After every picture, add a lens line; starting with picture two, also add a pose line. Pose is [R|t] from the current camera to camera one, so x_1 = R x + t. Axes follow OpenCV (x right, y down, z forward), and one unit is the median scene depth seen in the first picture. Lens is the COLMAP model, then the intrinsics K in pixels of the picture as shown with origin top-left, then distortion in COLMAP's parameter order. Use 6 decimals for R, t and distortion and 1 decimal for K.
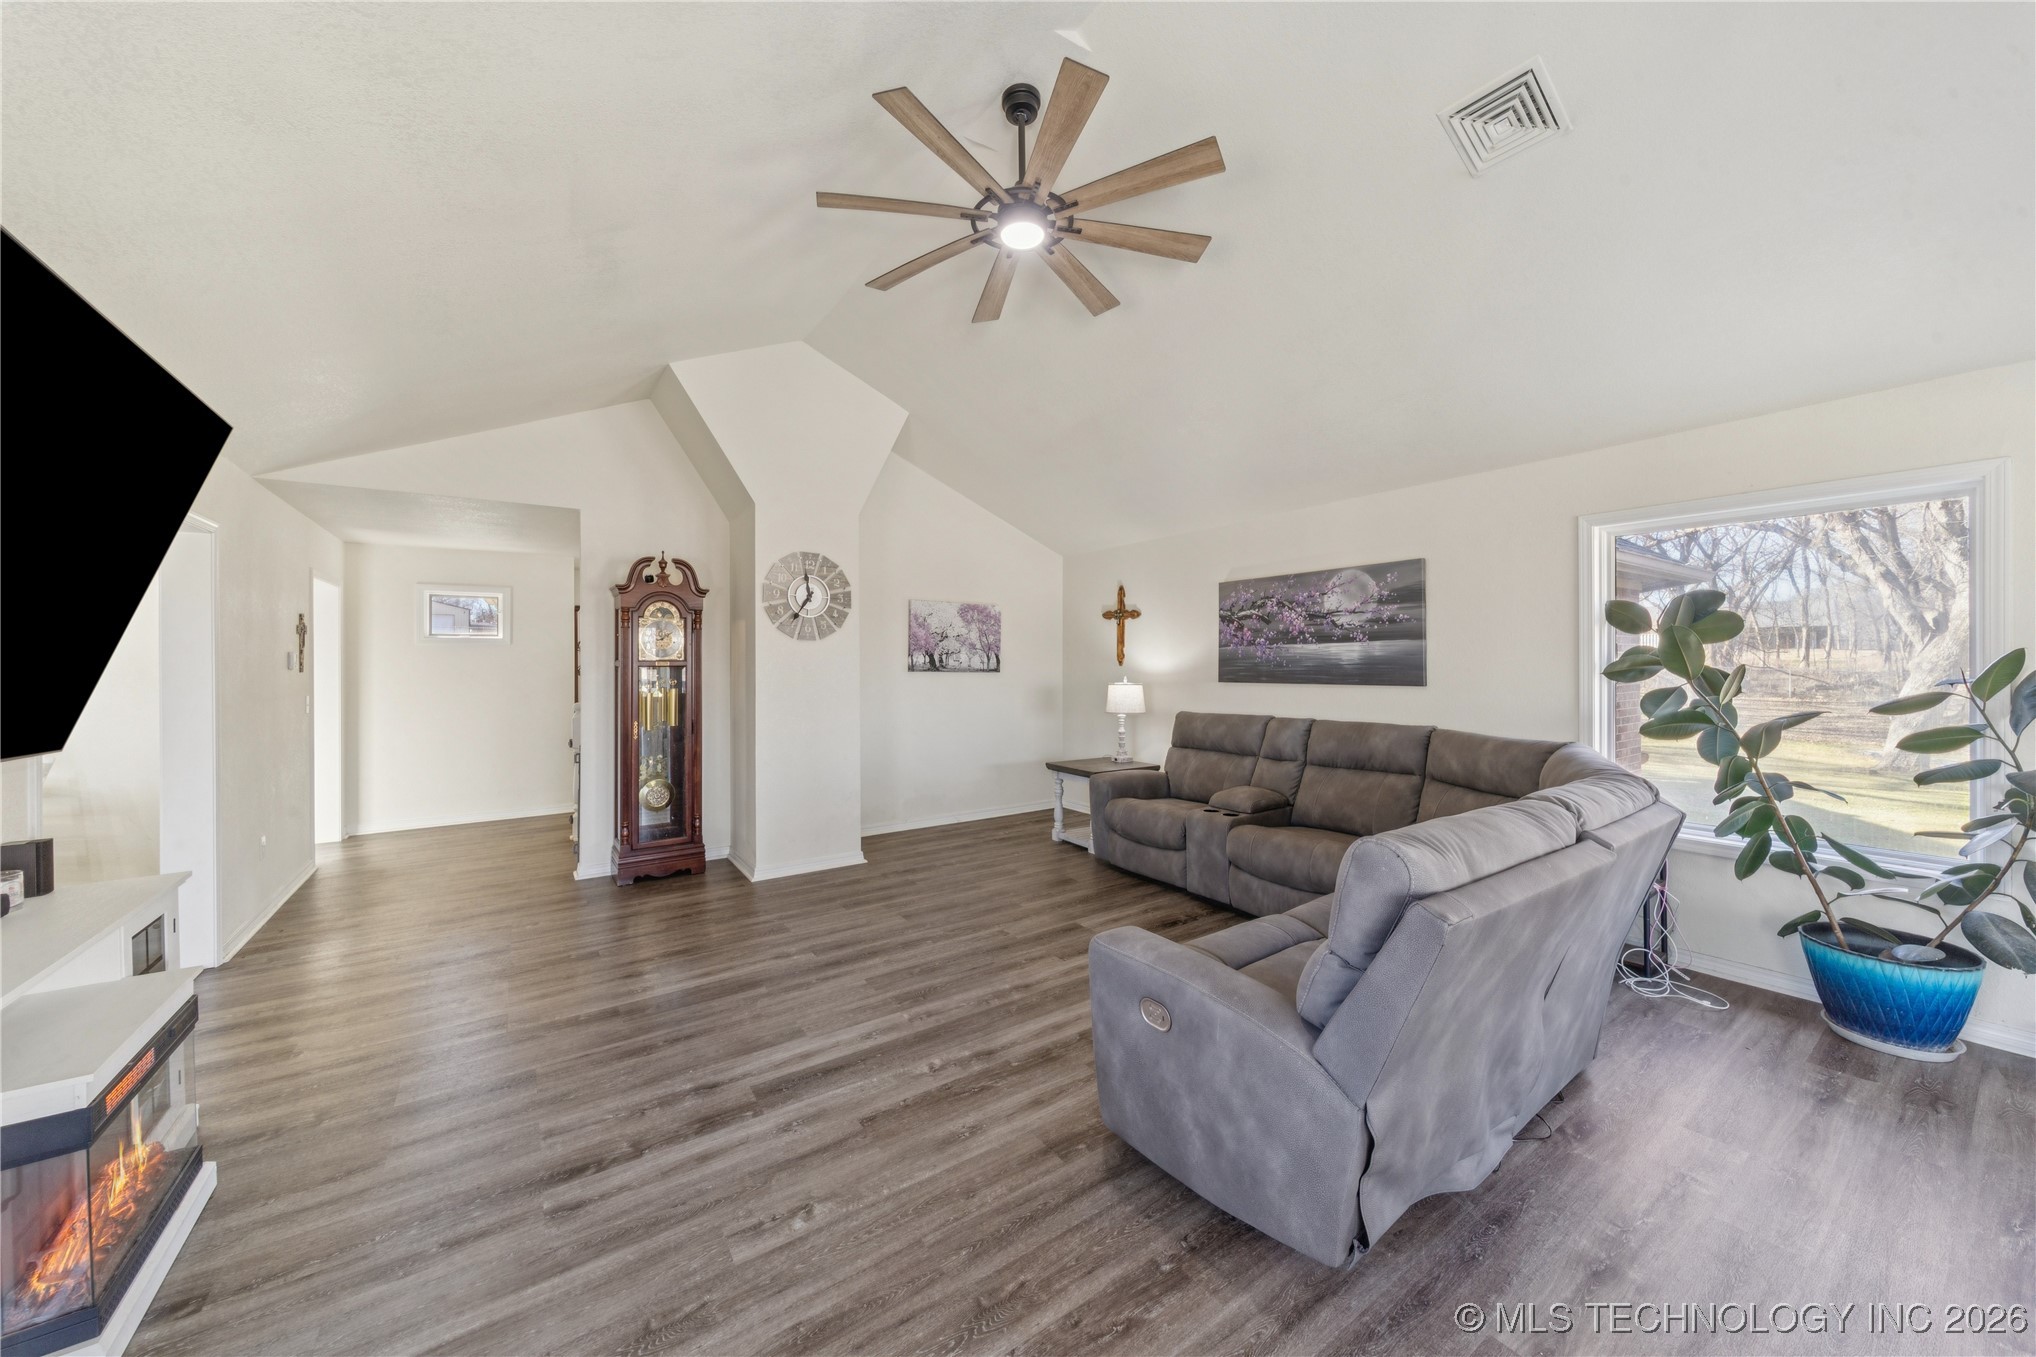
lens RADIAL K [[718.3, 0, 1019.1], [0, 718.3, 651.6], [0, 0, 1]] dist [0.000904, -0.001516]
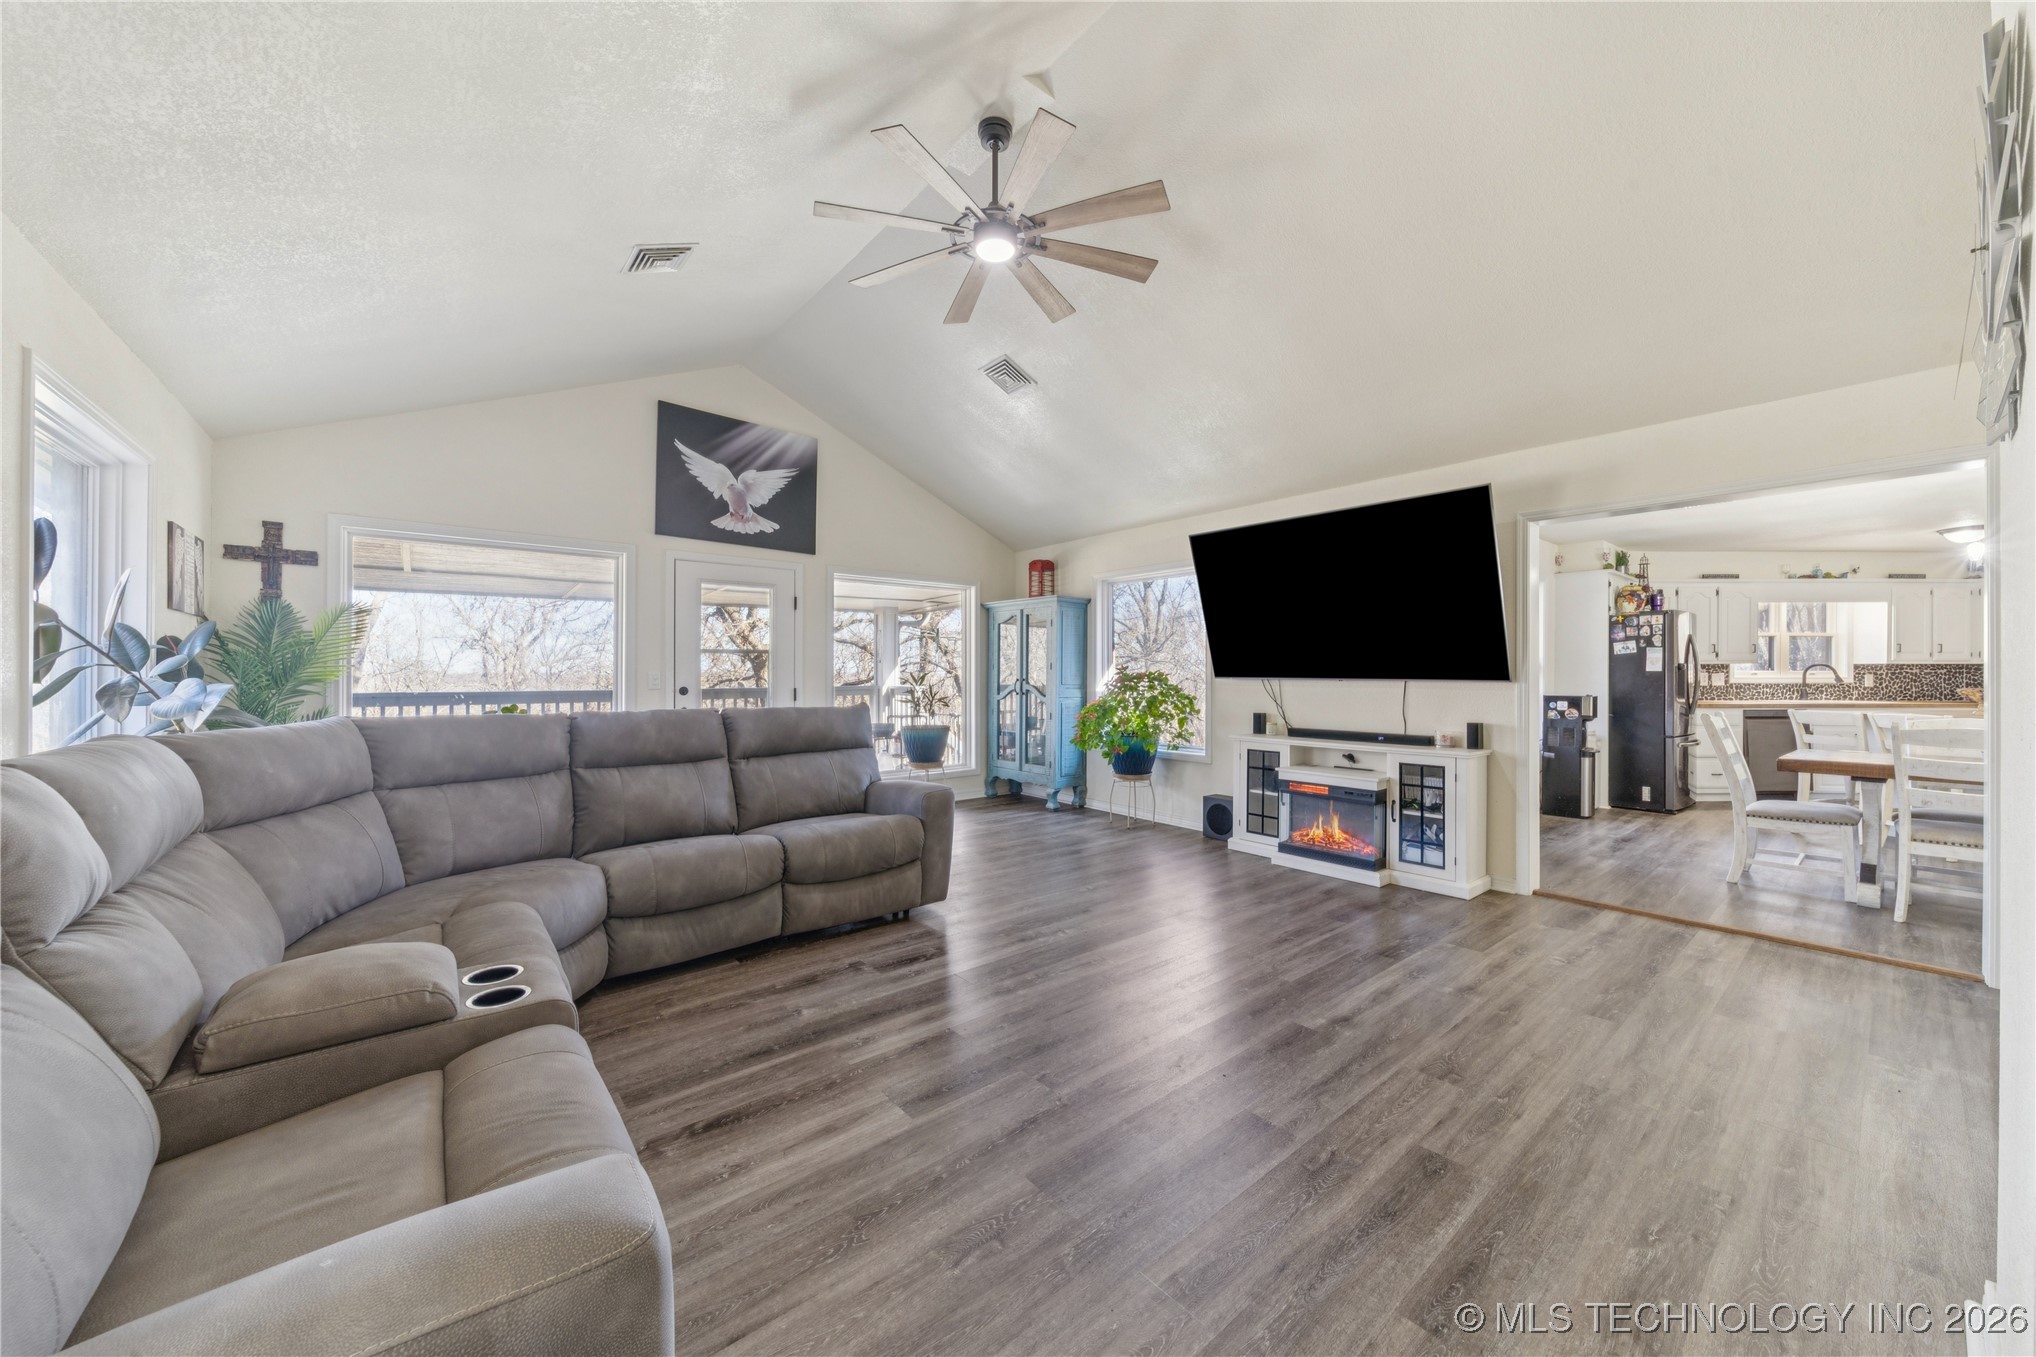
lens RADIAL K [[718.3, 0, 1022.8], [0, 718.3, 669.7], [0, 0, 1]] dist [0.000904, -0.001516]
pose [[-0.997387, 0.004314, -0.072116, 0.028706], [0.005855, 0.999759, -0.021161, 0.065139], [0.072007, -0.021528, -0.997172, 1.317482]]
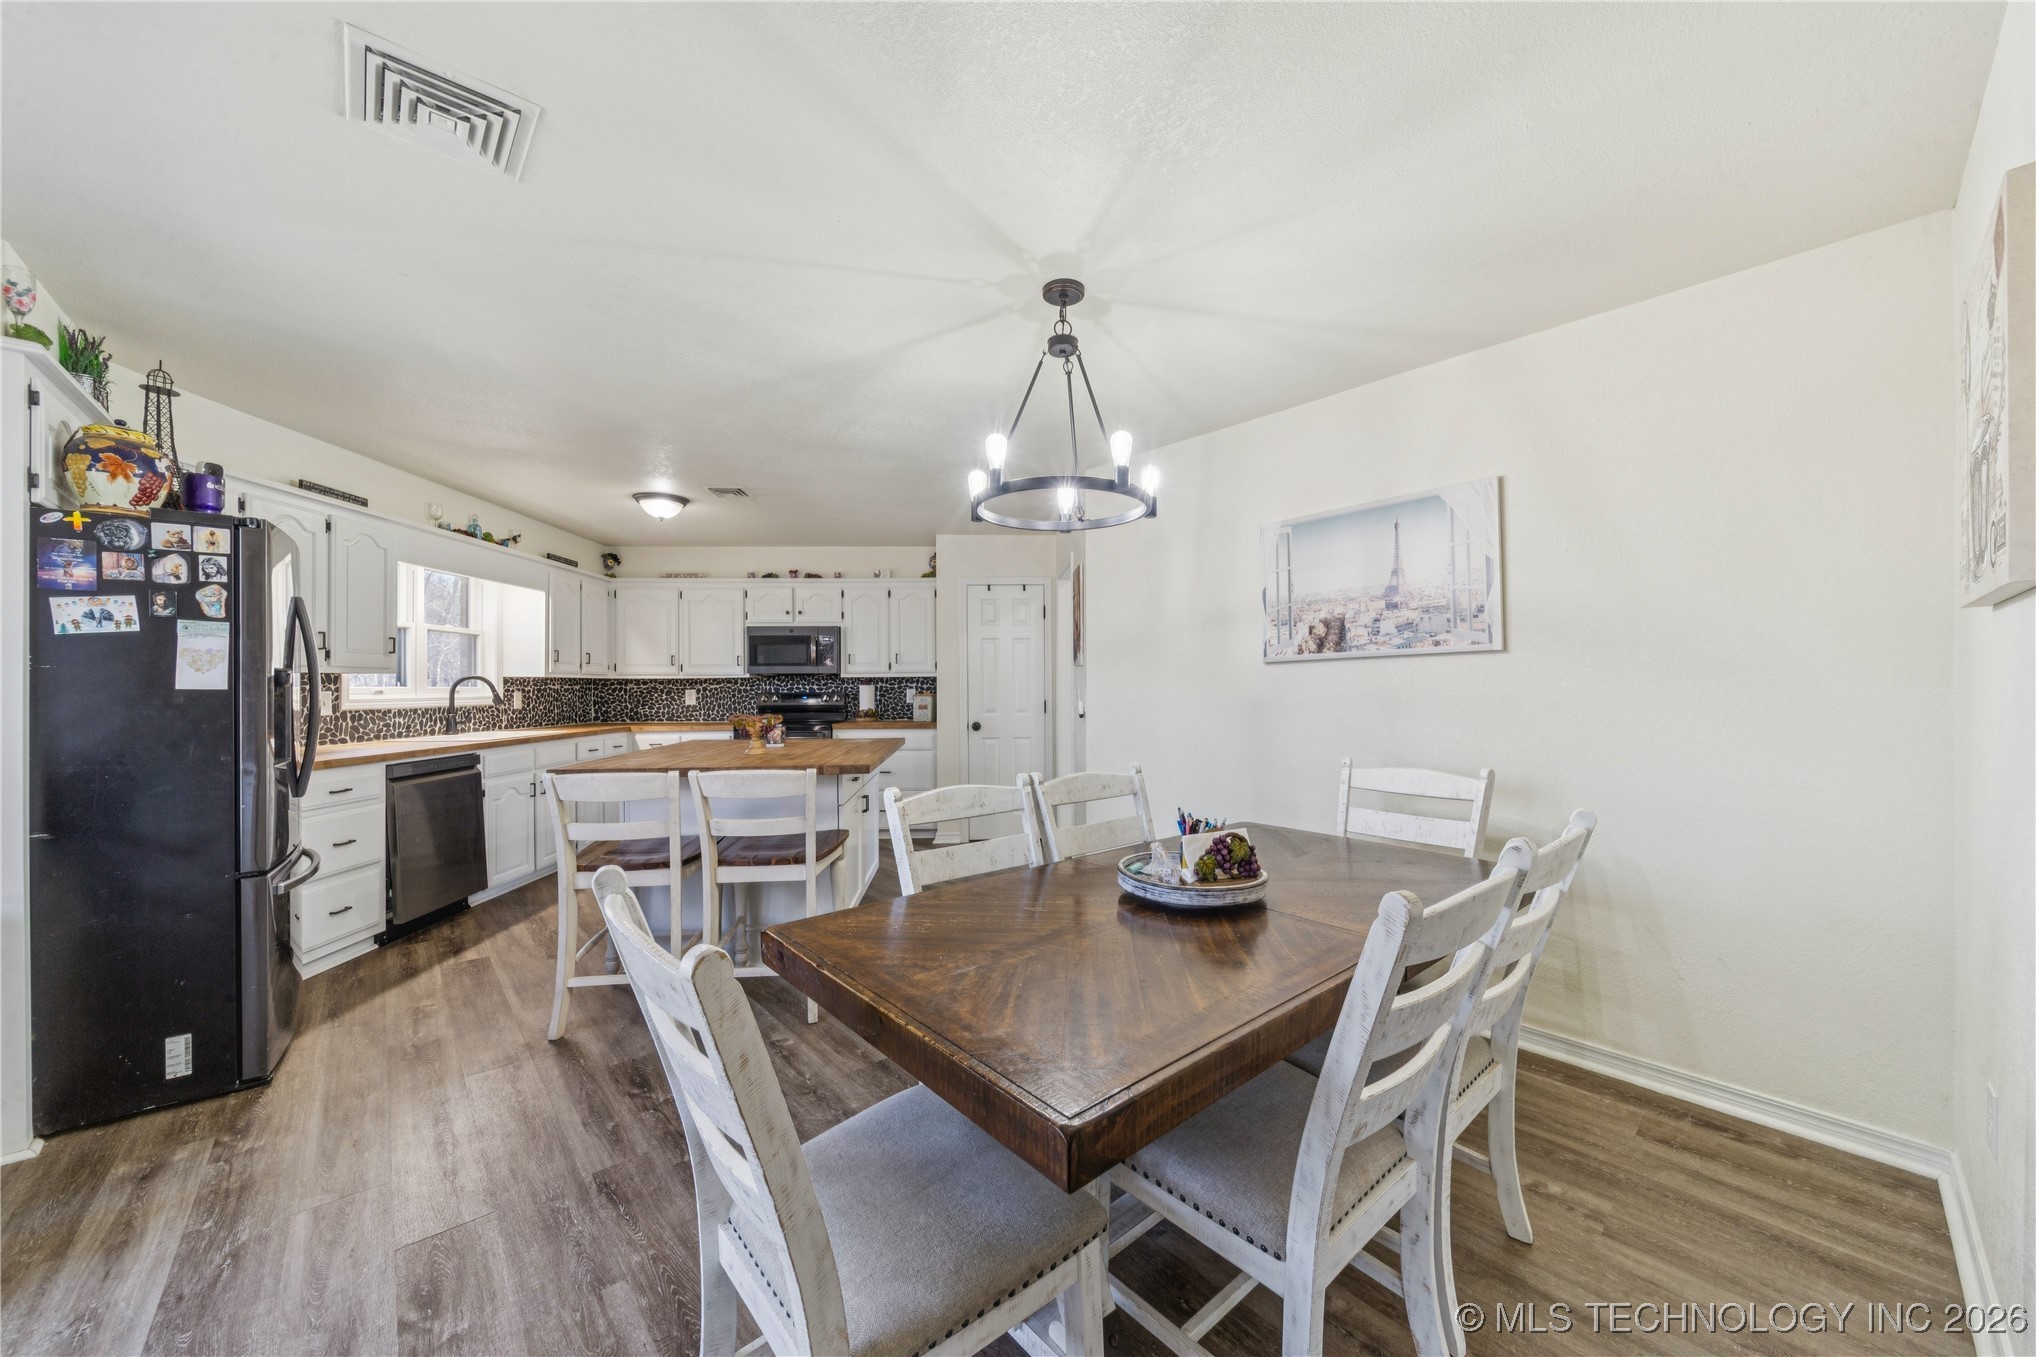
lens RADIAL K [[718.3, 0, 1021.4], [0, 718.3, 688.3], [0, 0, 1]] dist [0.000904, -0.001516]
pose [[0.116987, 0.007856, -0.993102, -0.770750], [0.018110, 0.999786, 0.010042, 0.050035], [0.992968, -0.019160, 0.116820, 0.486521]]
